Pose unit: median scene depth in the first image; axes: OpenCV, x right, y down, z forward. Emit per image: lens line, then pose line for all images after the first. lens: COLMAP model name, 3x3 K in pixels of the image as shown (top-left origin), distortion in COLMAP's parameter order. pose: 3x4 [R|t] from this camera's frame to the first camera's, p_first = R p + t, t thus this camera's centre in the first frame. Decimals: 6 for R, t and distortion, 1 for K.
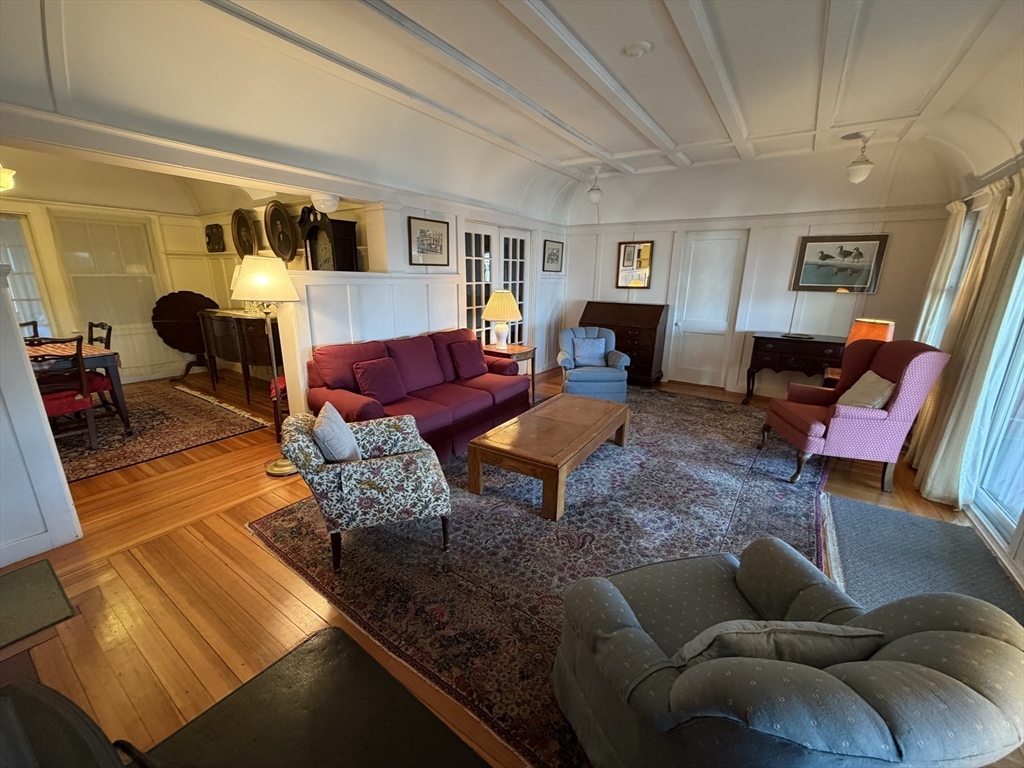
lens RADIAL K [[406.7, 0, 509.0], [0, 406.7, 385.4], [0, 0, 1]] dist [-0.000703, 0.000408]
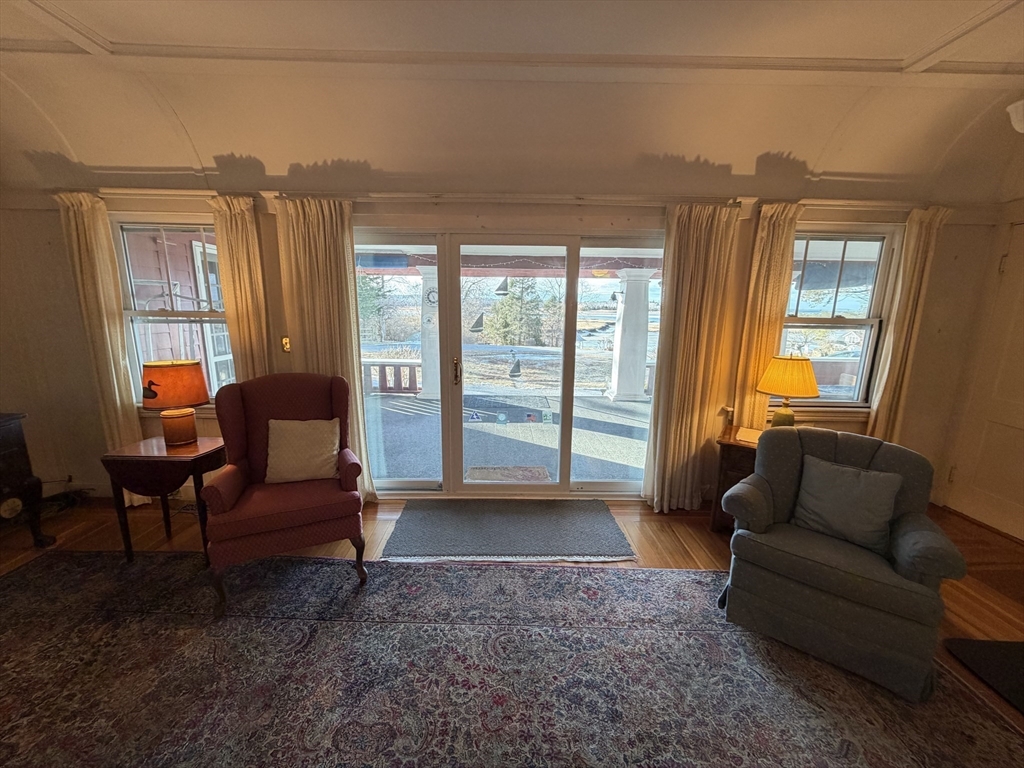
lens RADIAL K [[406.7, 0, 509.9], [0, 406.7, 384.9], [0, 0, 1]] dist [-0.000703, 0.000408]
pose [[-0.577138, -0.181478, 0.796227, 0.017050], [0.193991, 0.916622, 0.349532, -0.197272], [-0.793271, 0.356189, -0.493812, 0.704146]]
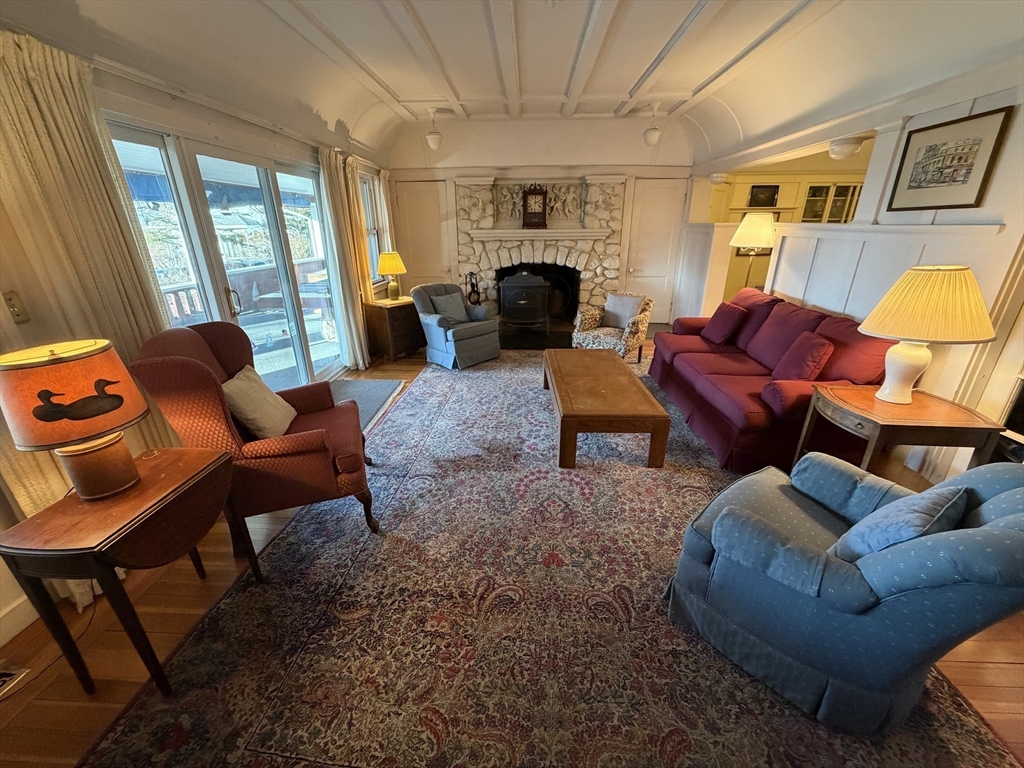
lens RADIAL K [[406.7, 0, 509.6], [0, 406.7, 385.6], [0, 0, 1]] dist [-0.000703, 0.000408]
pose [[-0.848332, 0.186369, -0.495580, 0.579757], [-0.145472, 0.817937, 0.556613, -0.303550], [0.509088, 0.544285, -0.666770, 1.136094]]
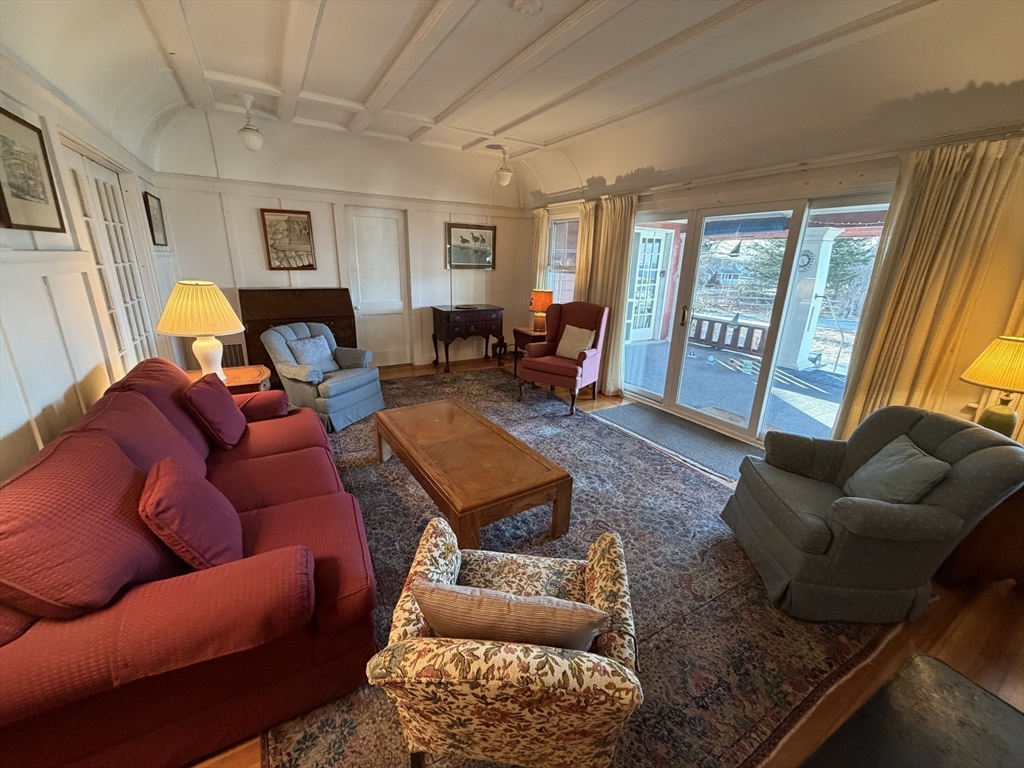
lens RADIAL K [[406.7, 0, 509.6], [0, 406.7, 386.2], [0, 0, 1]] dist [-0.000703, 0.000408]
pose [[0.425862, -0.271476, 0.863101, -0.367948], [0.218976, 0.956491, 0.192806, -0.107943], [-0.877890, 0.106889, 0.466780, 0.369776]]
